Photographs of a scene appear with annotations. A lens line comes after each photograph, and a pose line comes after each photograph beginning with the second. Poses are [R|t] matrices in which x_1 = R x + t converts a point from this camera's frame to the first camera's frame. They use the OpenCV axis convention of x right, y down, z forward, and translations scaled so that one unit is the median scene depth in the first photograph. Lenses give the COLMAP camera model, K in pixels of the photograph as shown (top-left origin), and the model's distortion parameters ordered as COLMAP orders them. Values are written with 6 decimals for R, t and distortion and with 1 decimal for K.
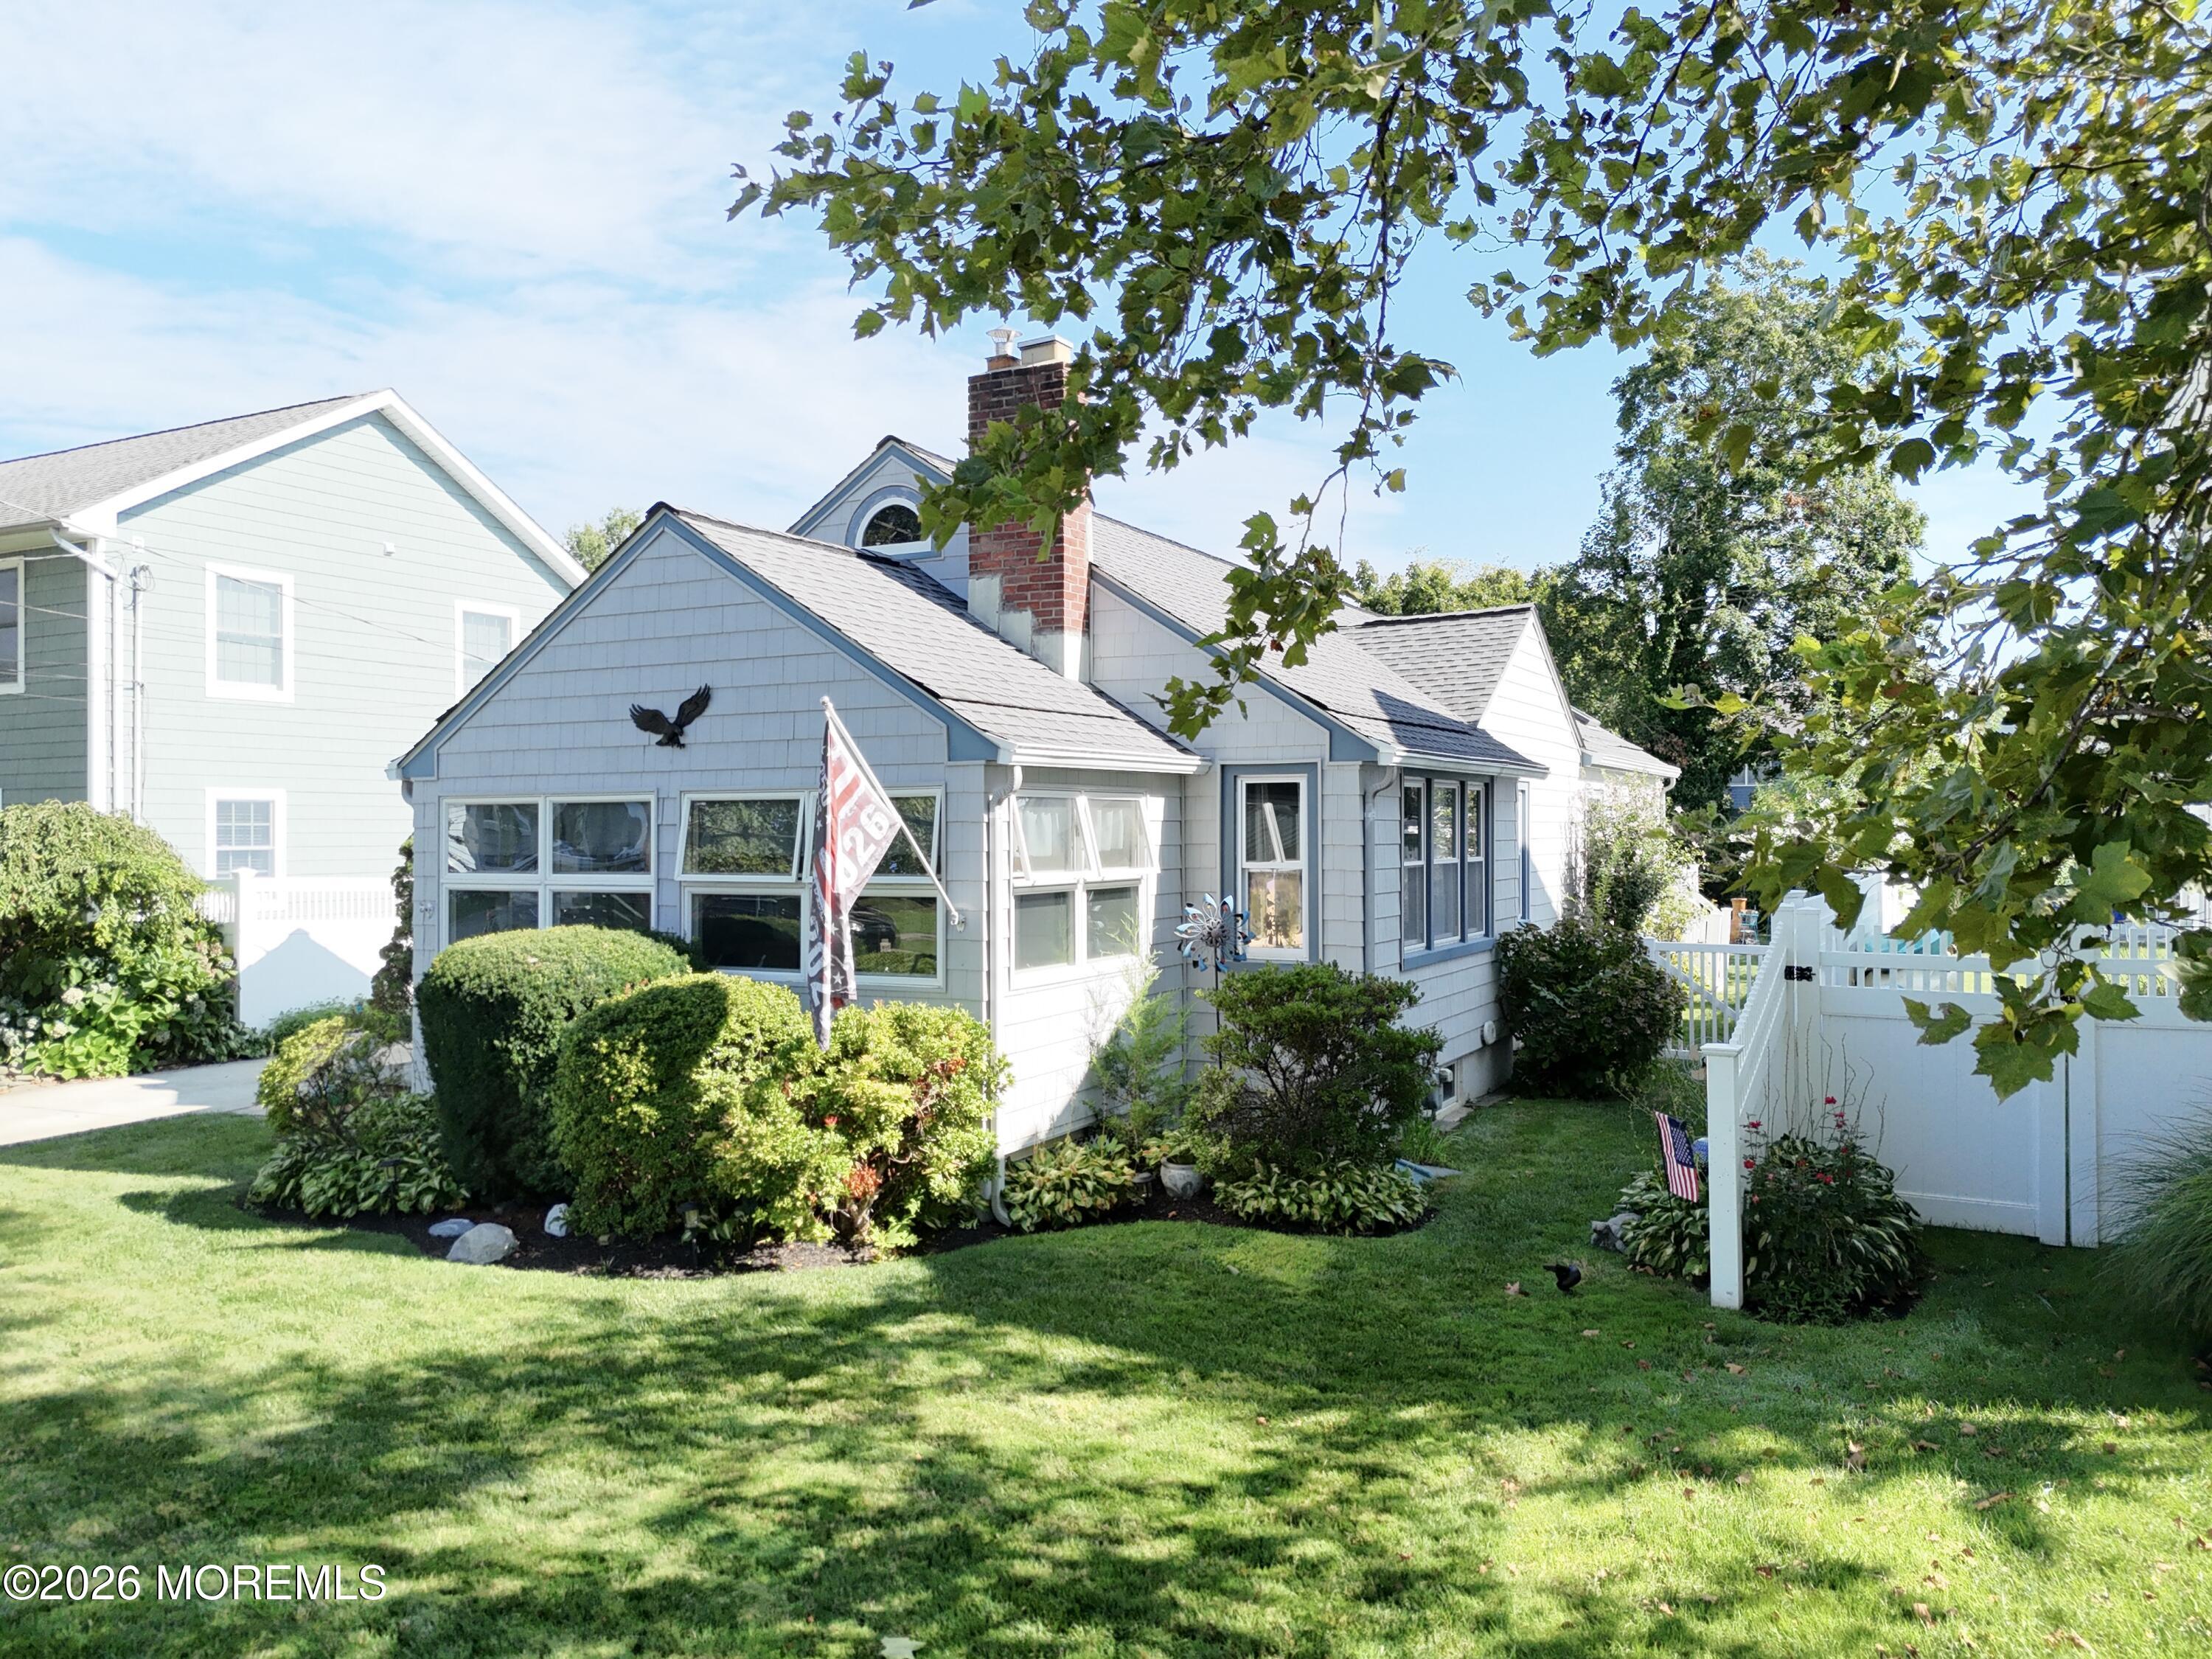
lens RADIAL K [[1589.6, 0, 1106.0], [0, 1589.6, 829.5], [0, 0, 1]] dist [0.080414, -0.082704]
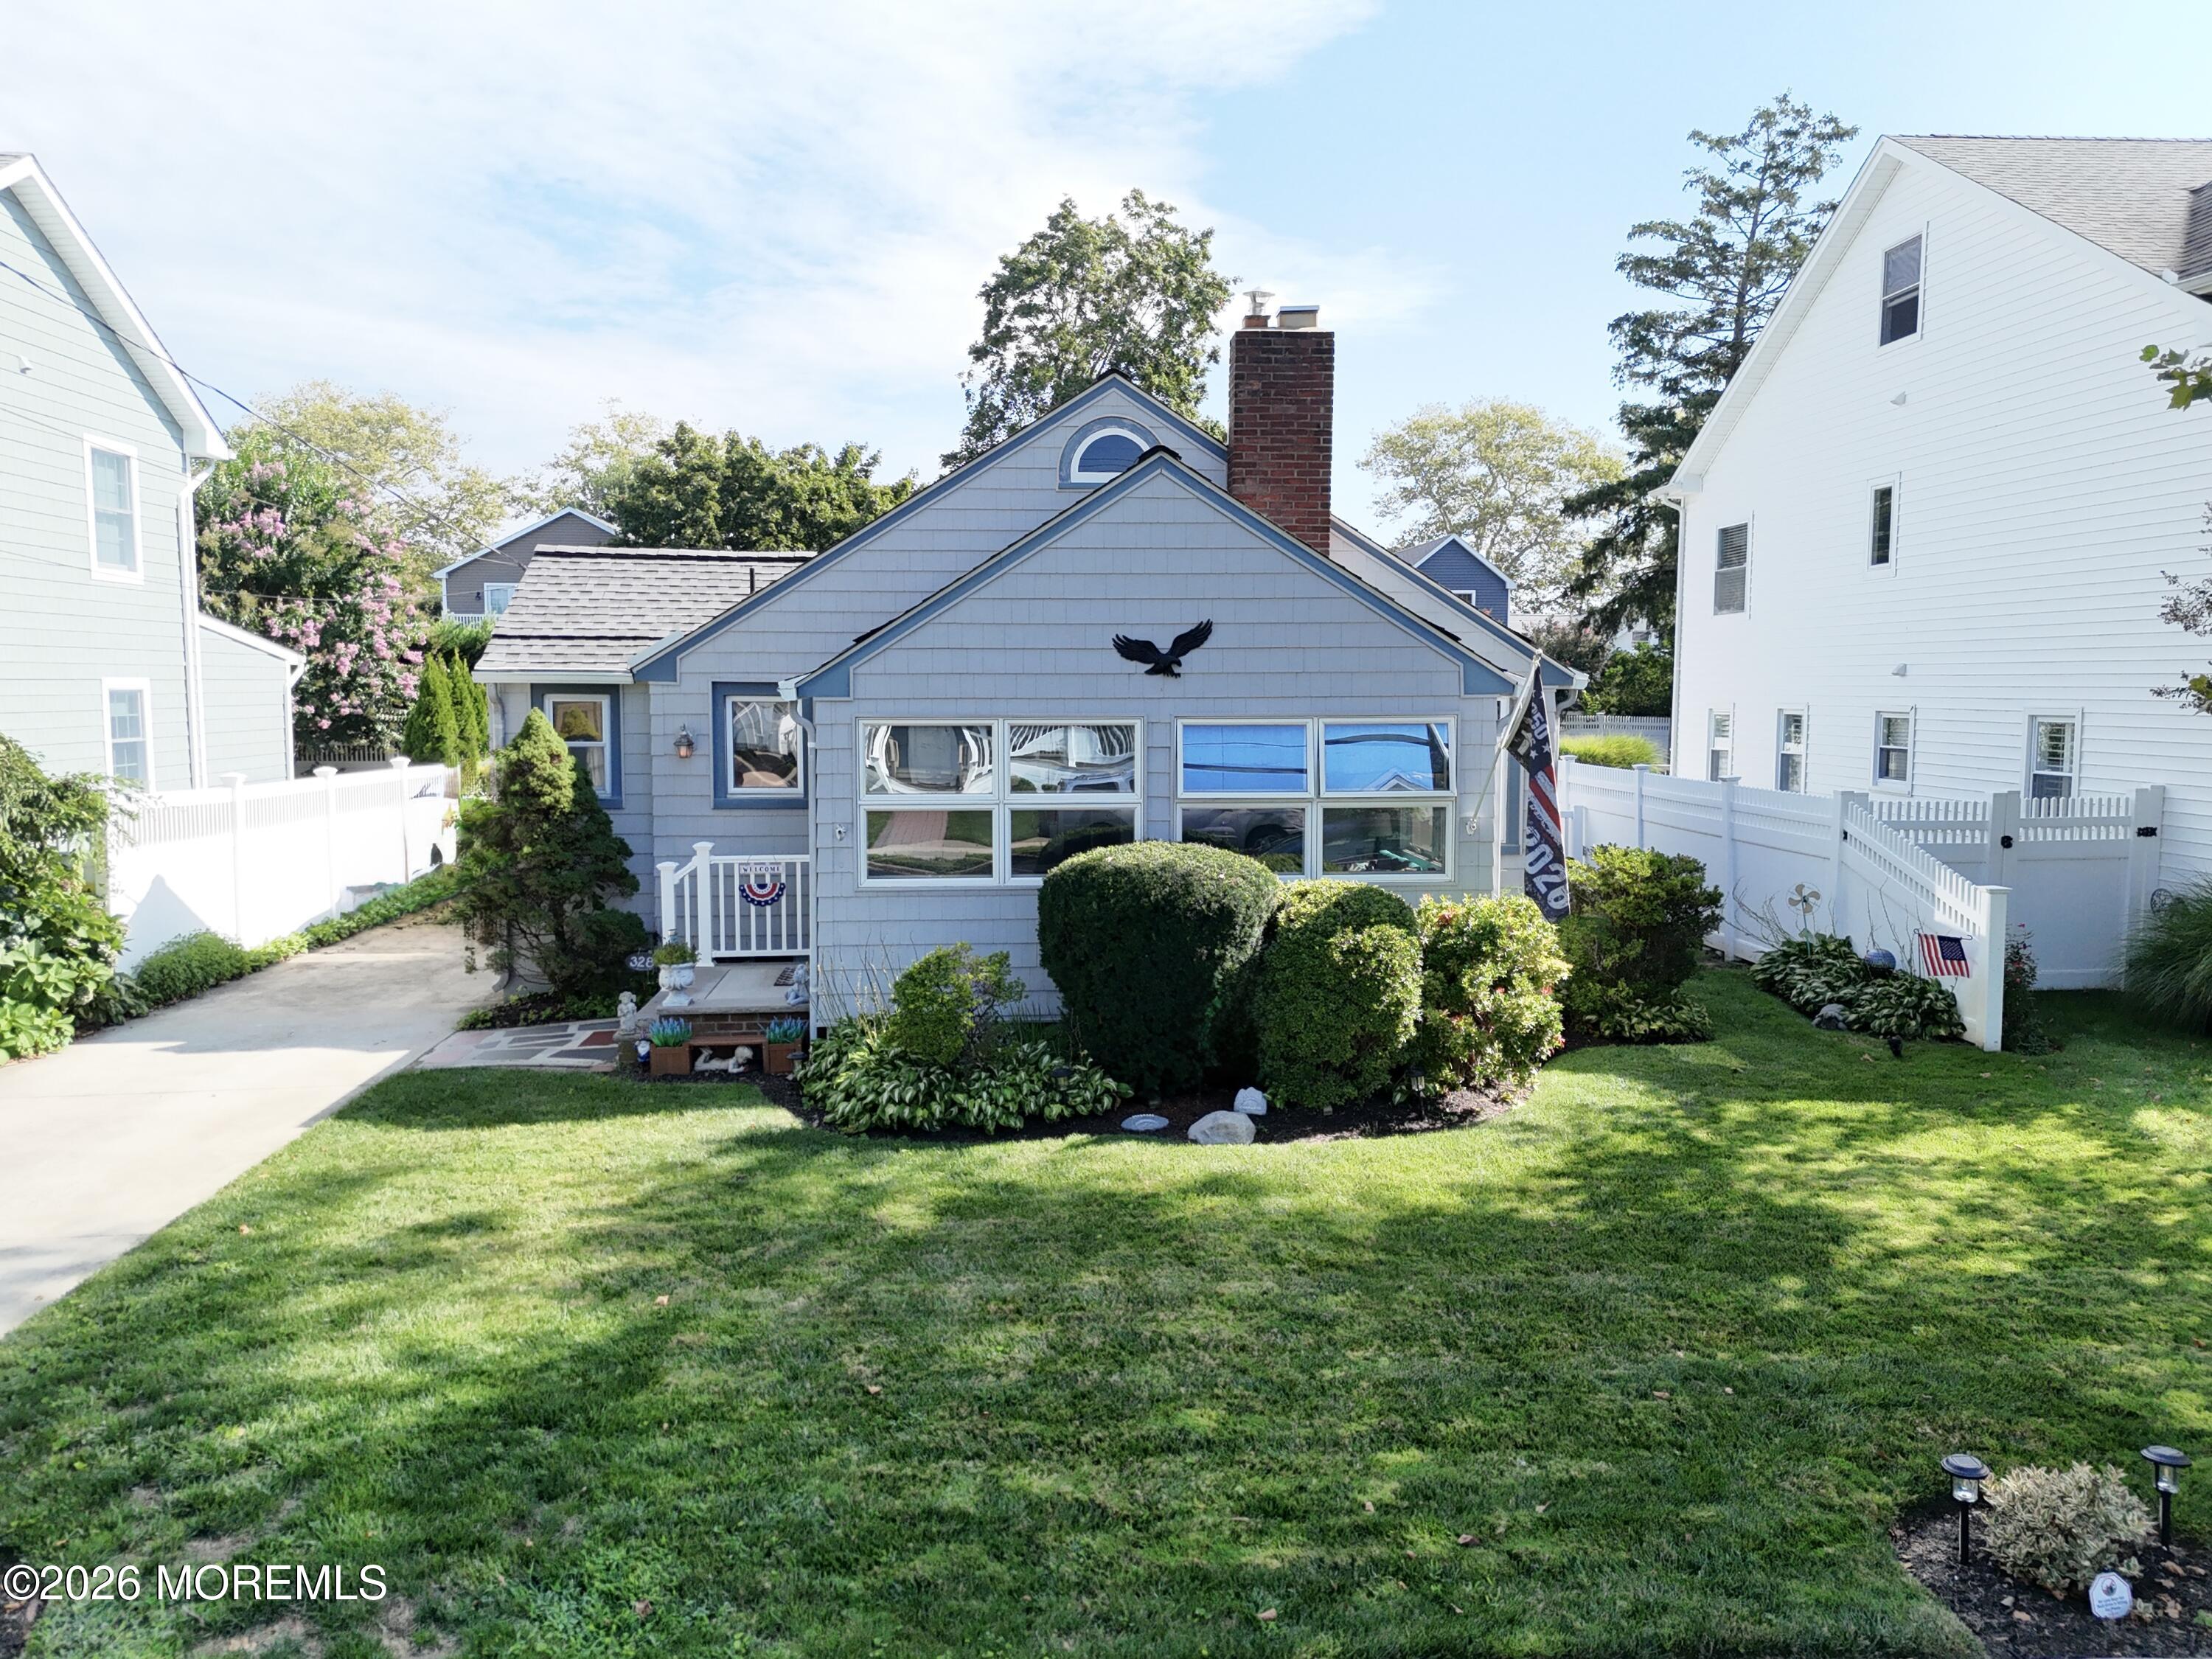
lens RADIAL K [[1600.7, 0, 1103.4], [0, 1600.7, 825.6], [0, 0, 1]] dist [0.068595, -0.068550]
pose [[0.847617, -0.042708, 0.528888, -0.888067], [-0.002602, 0.996409, 0.084631, -0.042011], [-0.530603, -0.073111, 0.844462, 0.092366]]
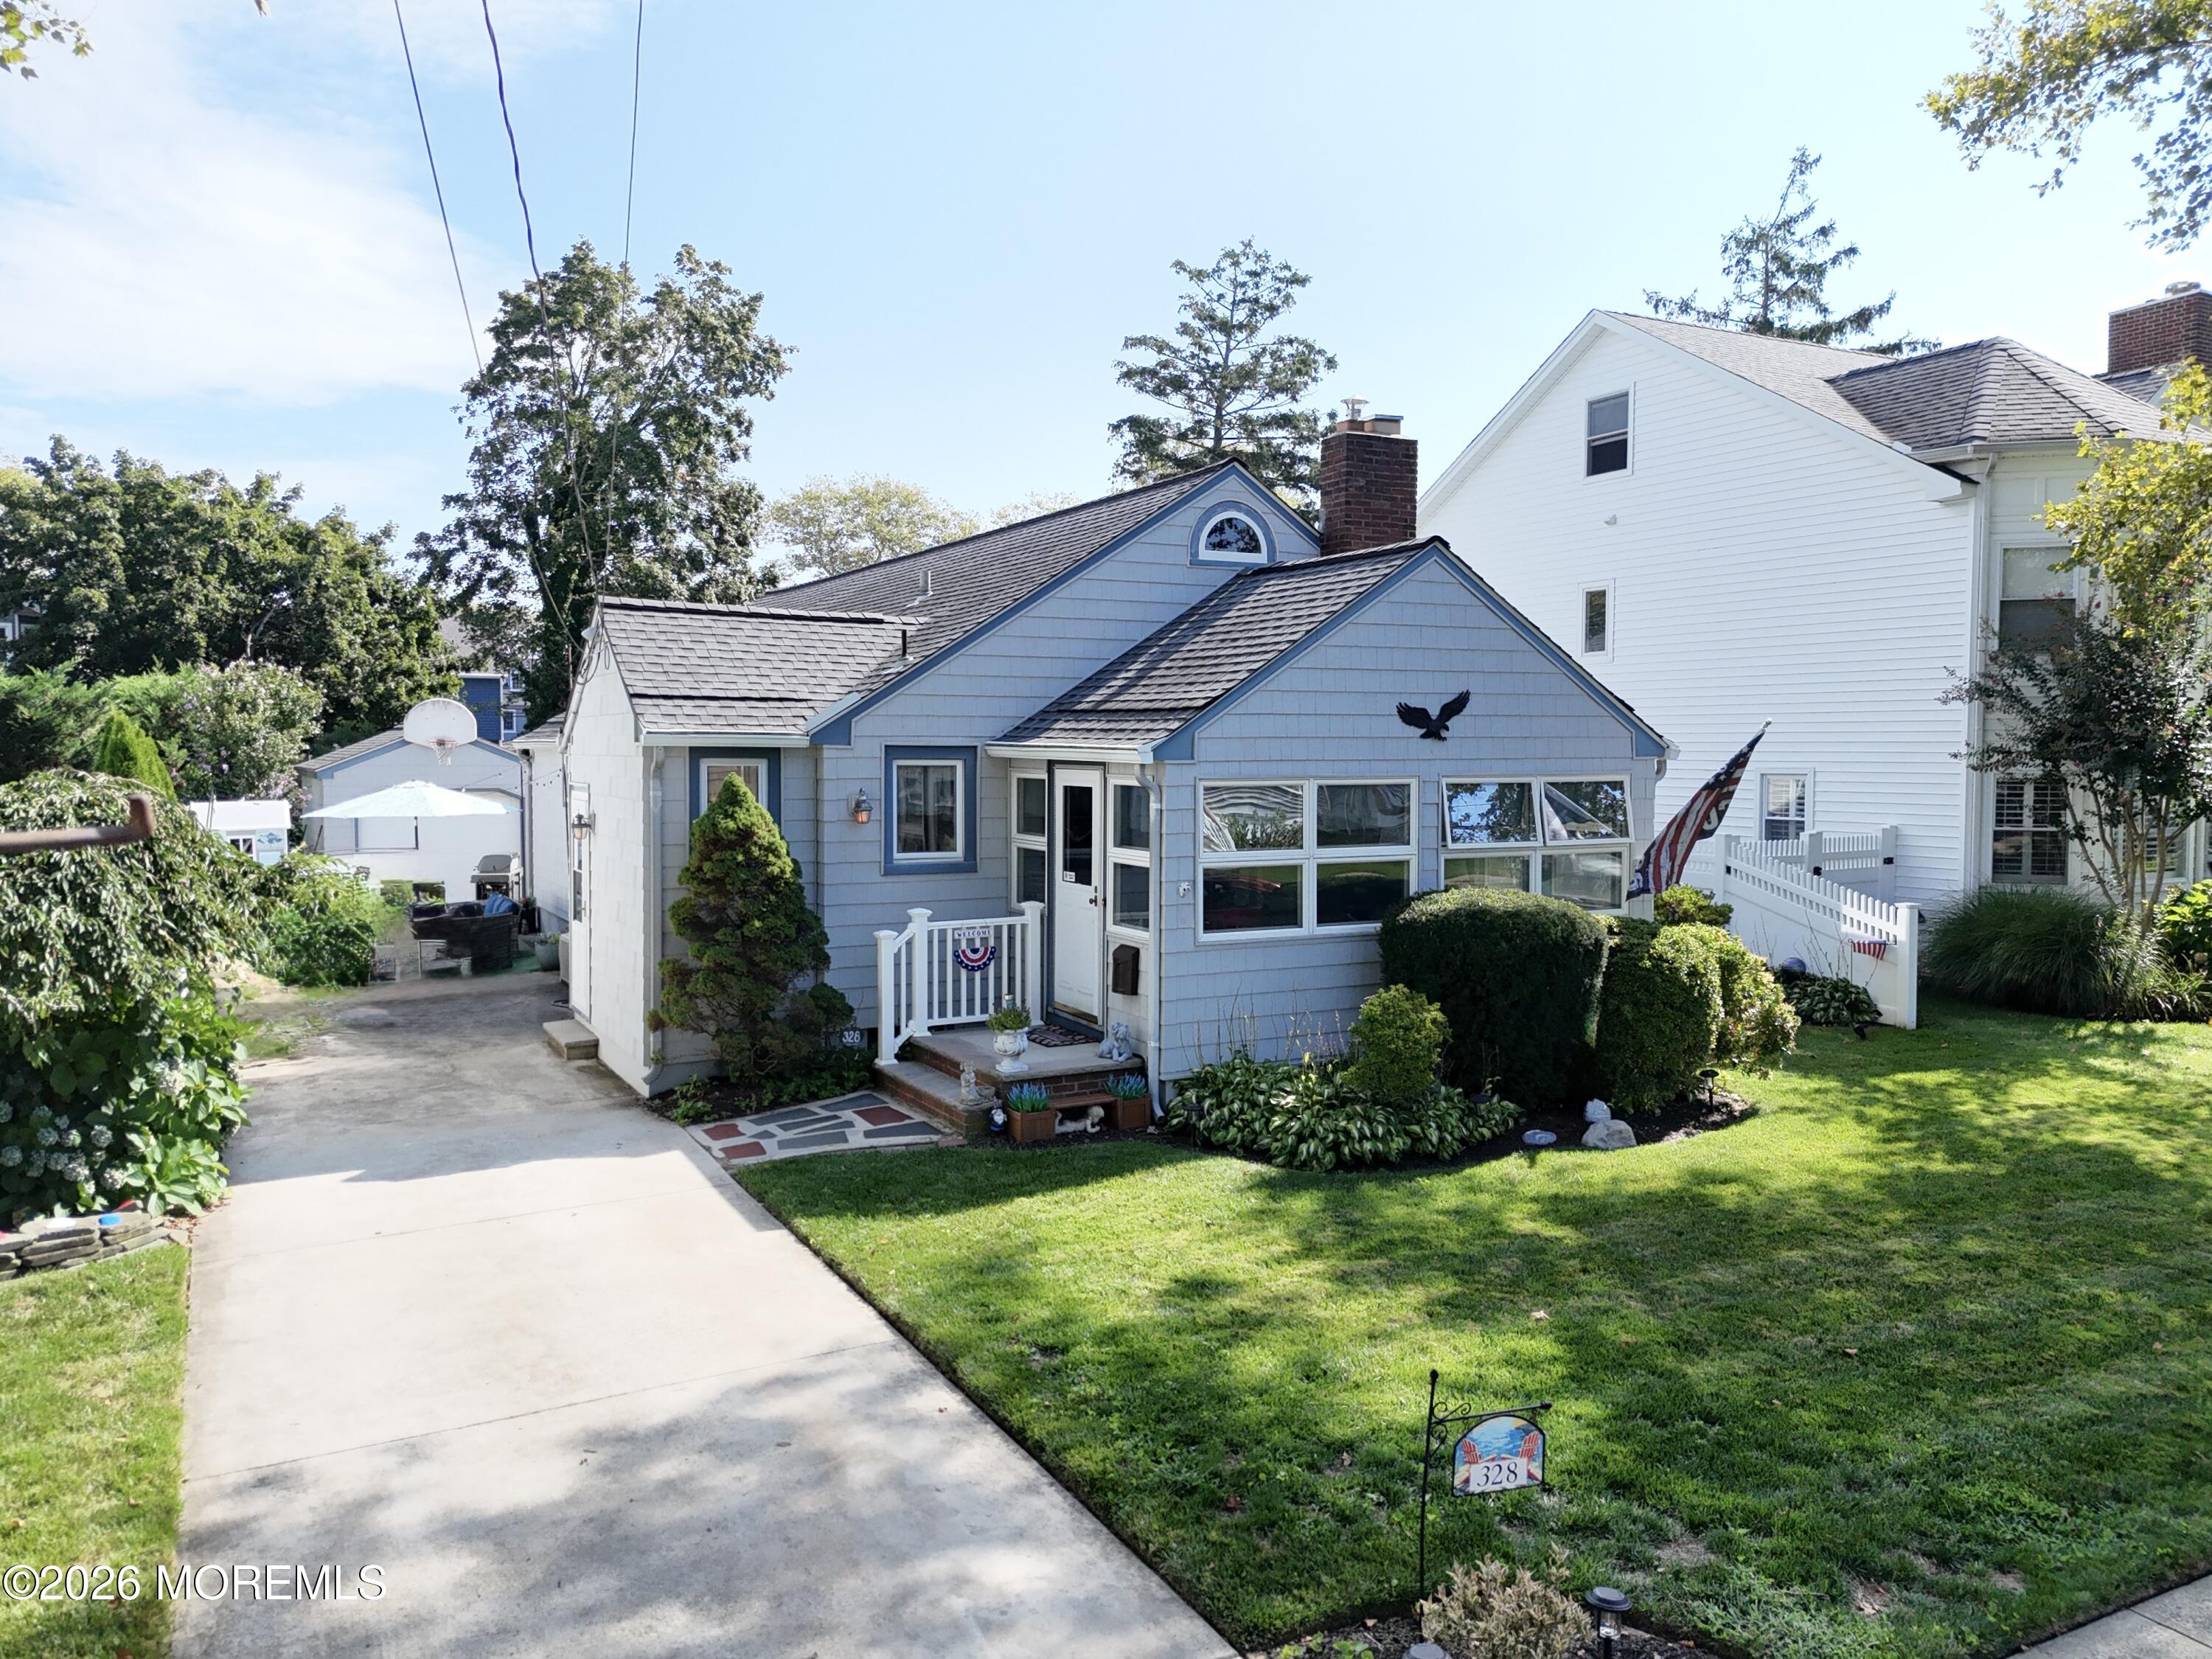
lens RADIAL K [[1589.6, 0, 1106.0], [0, 1589.6, 829.5], [0, 0, 1]] dist [0.080414, -0.082704]
pose [[0.559014, -0.037589, 0.828305, -1.419101], [-0.002153, 0.998903, 0.046783, -0.039744], [-0.829155, -0.027935, 0.558320, 0.526611]]
